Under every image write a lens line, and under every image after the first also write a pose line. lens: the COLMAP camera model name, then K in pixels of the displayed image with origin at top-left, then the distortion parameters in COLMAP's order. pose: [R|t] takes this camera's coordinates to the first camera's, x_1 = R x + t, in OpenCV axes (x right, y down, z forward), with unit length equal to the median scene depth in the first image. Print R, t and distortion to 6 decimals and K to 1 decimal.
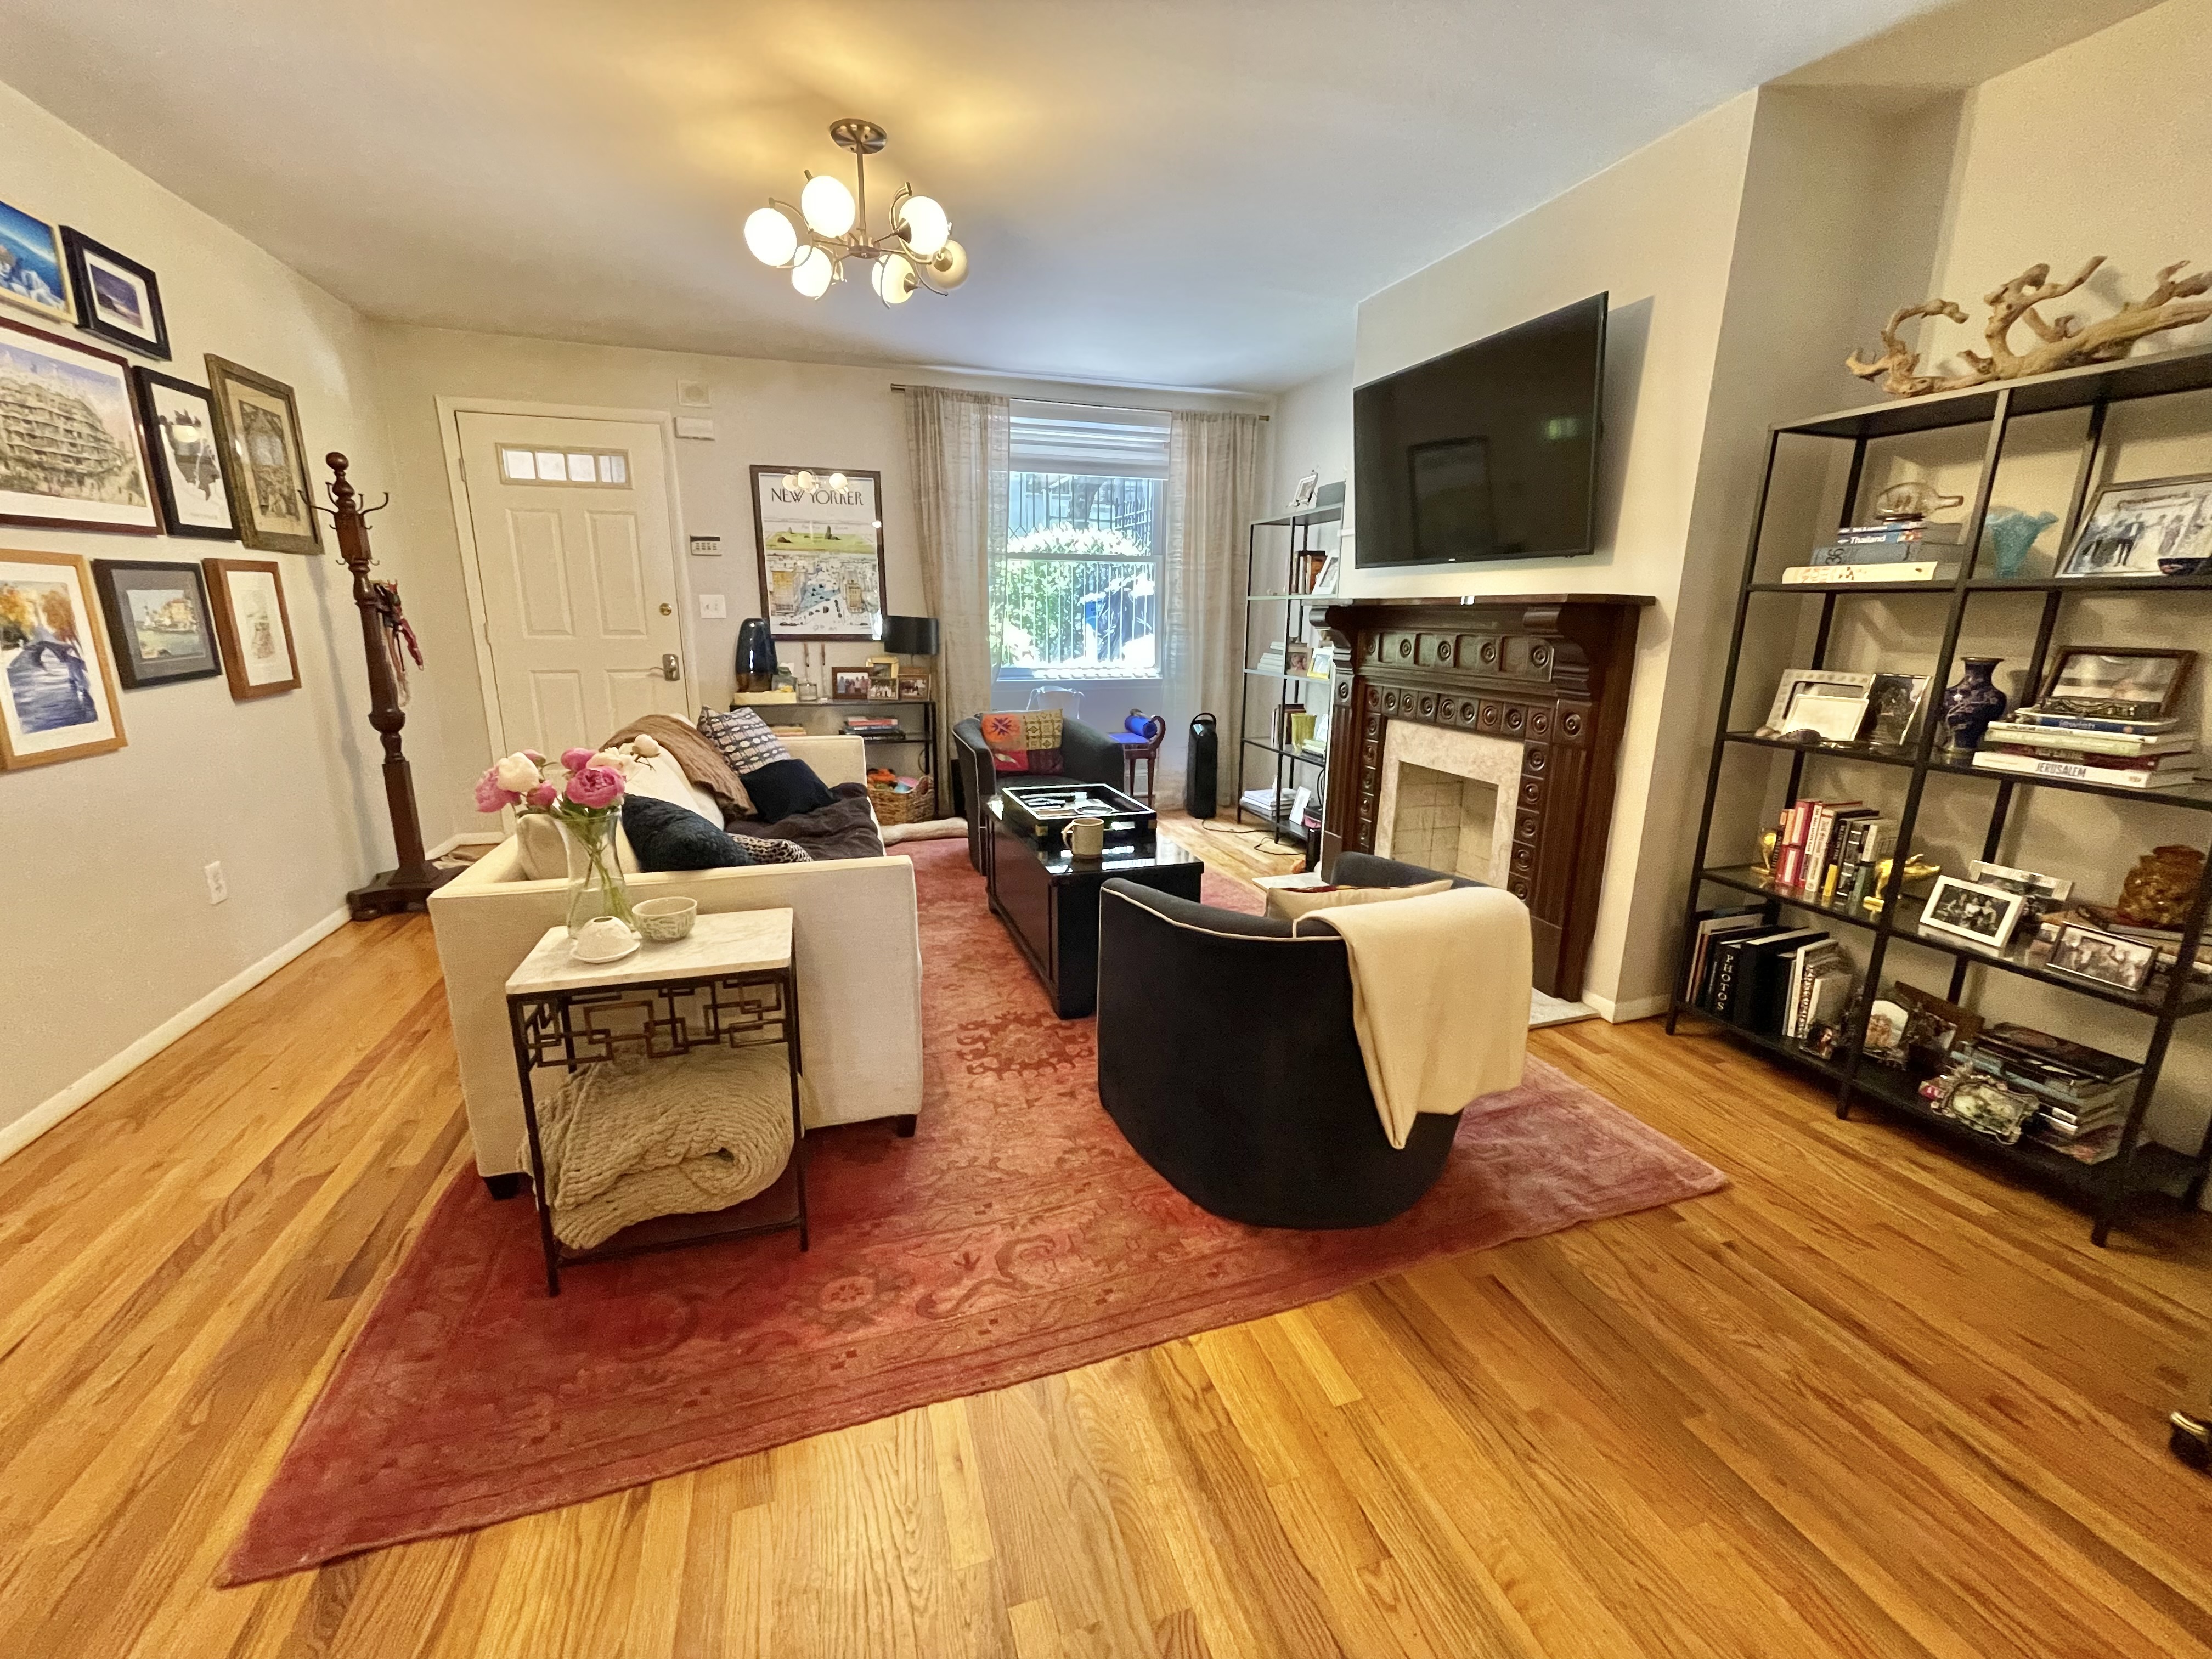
lens RADIAL K [[912.5, 0, 1106.0], [0, 912.5, 829.5], [0, 0, 1]] dist [0.000159, 0.006344]
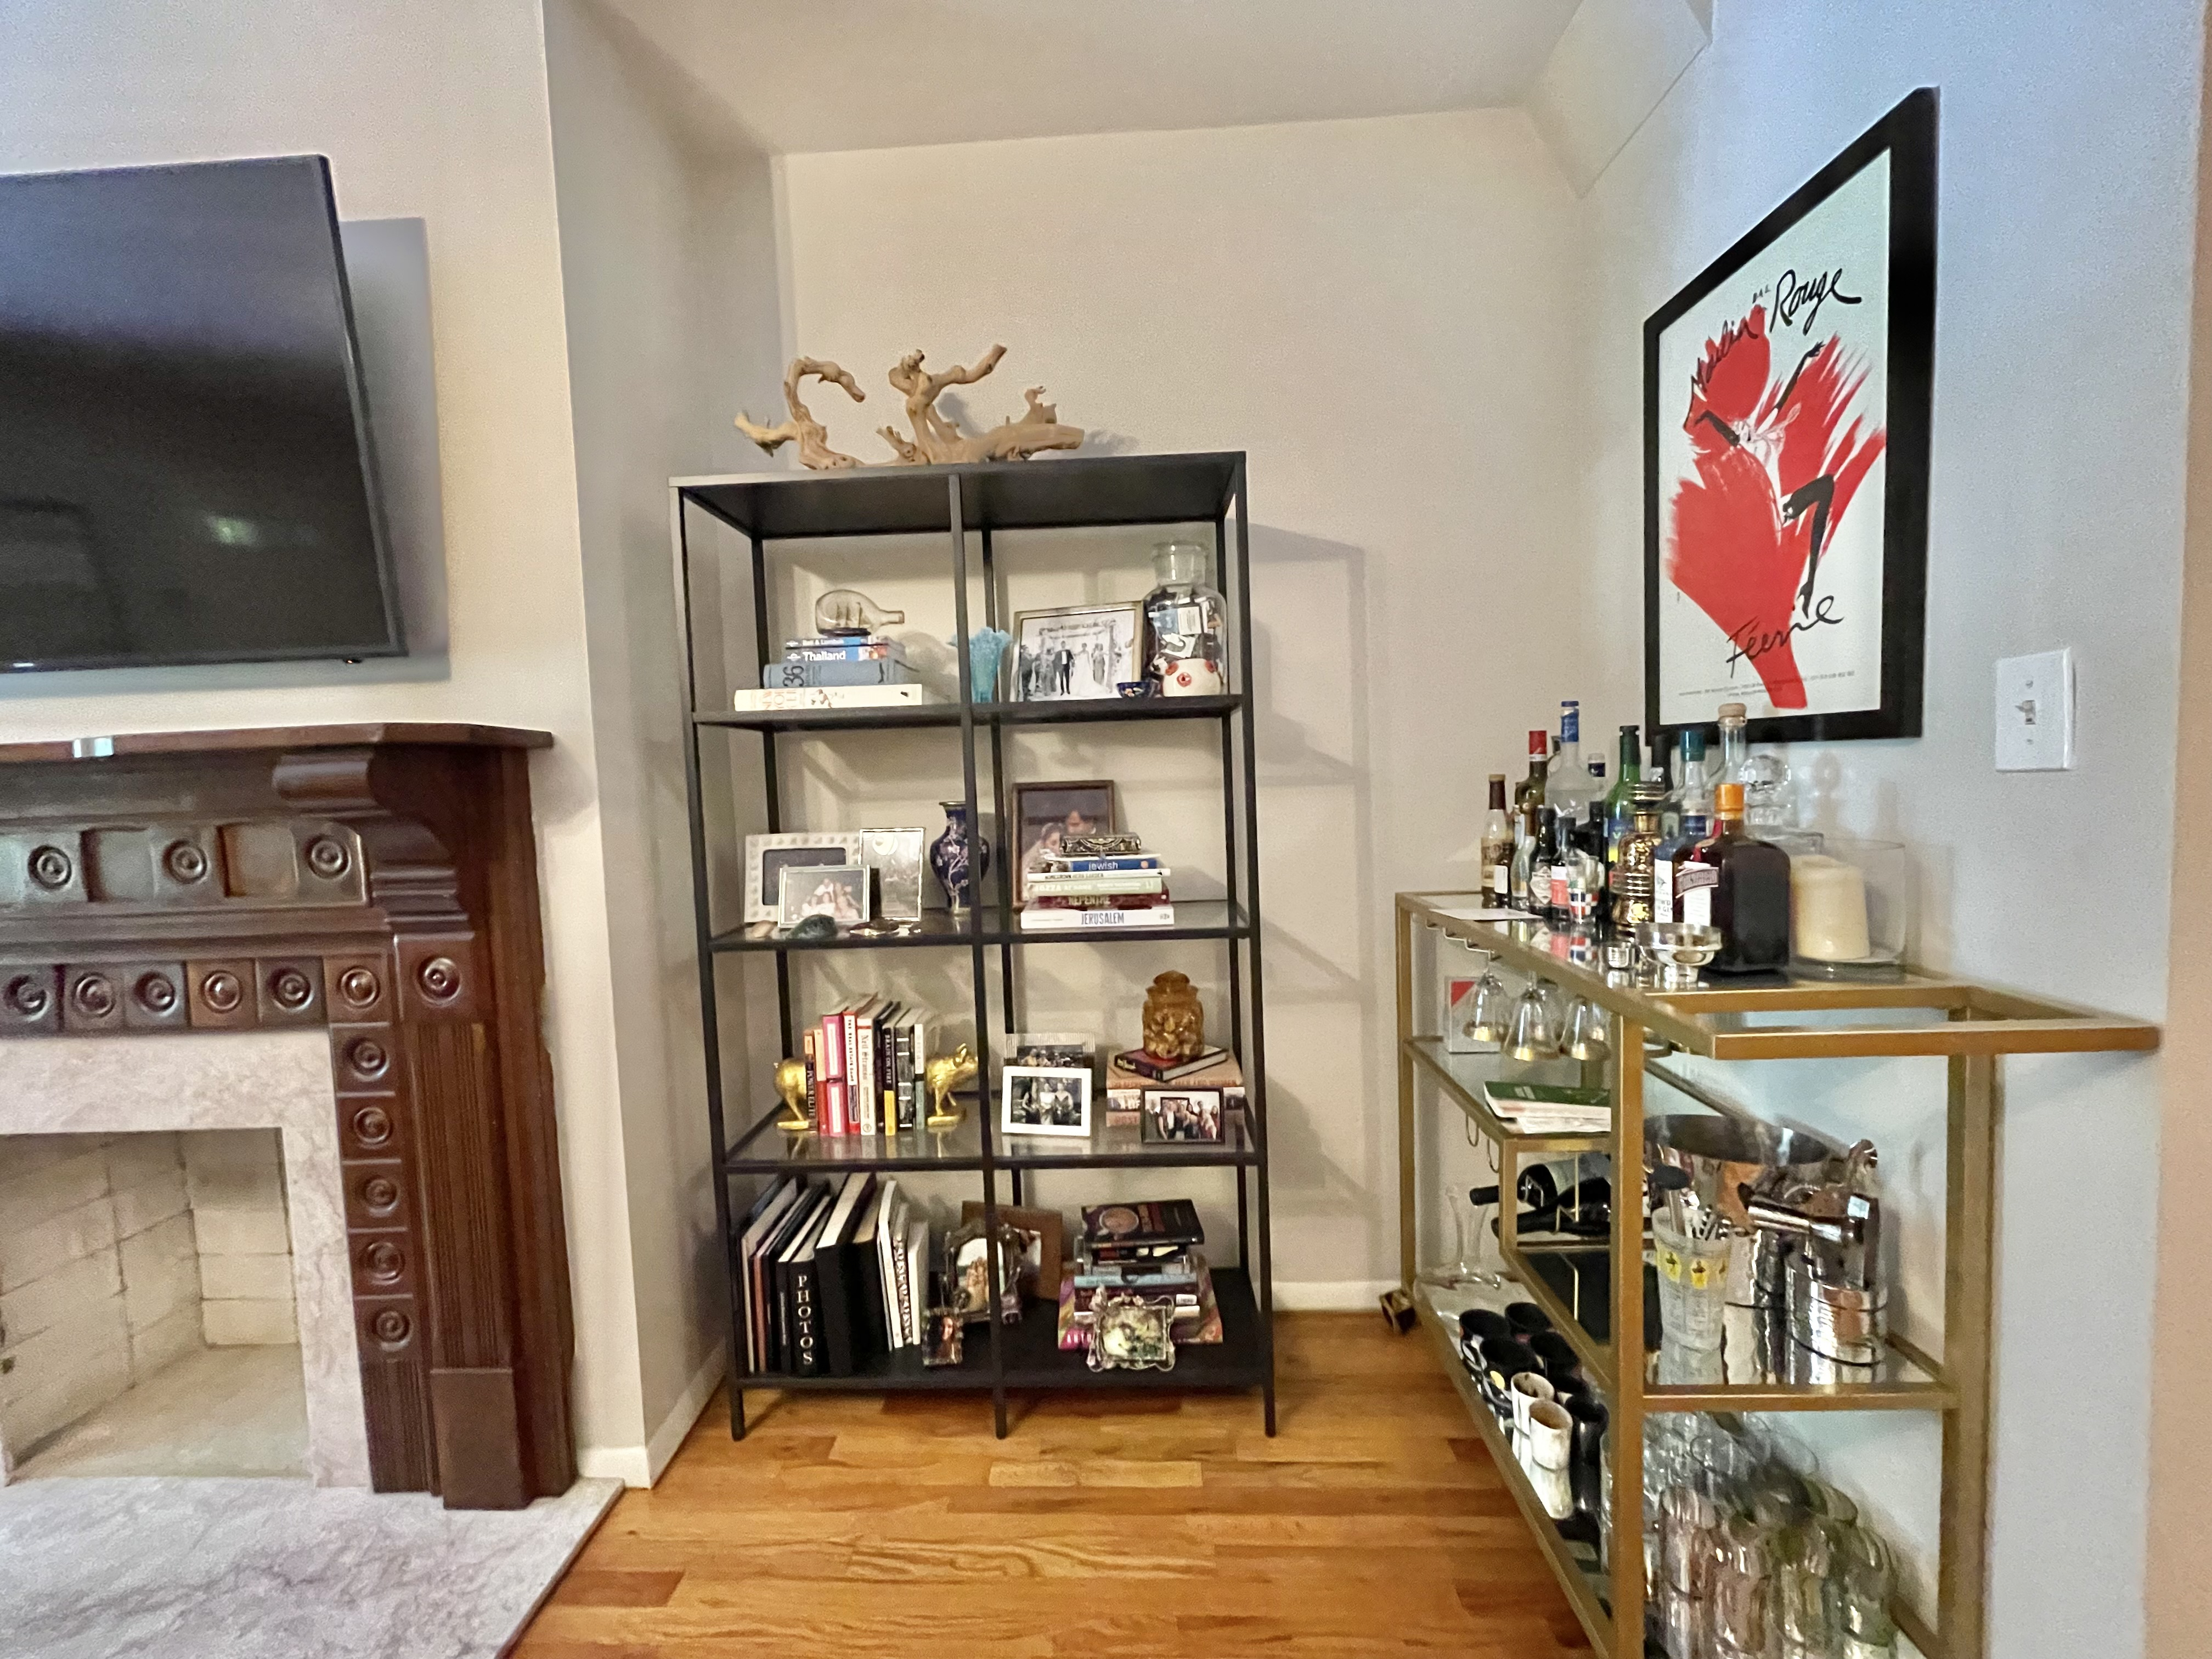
lens RADIAL K [[900.0, 0, 1106.0], [0, 900.0, 829.5], [0, 0, 1]] dist [-0.000953, 0.000164]
pose [[0.357322, -0.084437, 0.930157, 0.205848], [0.259844, 0.965574, -0.012167, -0.103914], [-0.897108, 0.246043, 0.366961, 0.517120]]
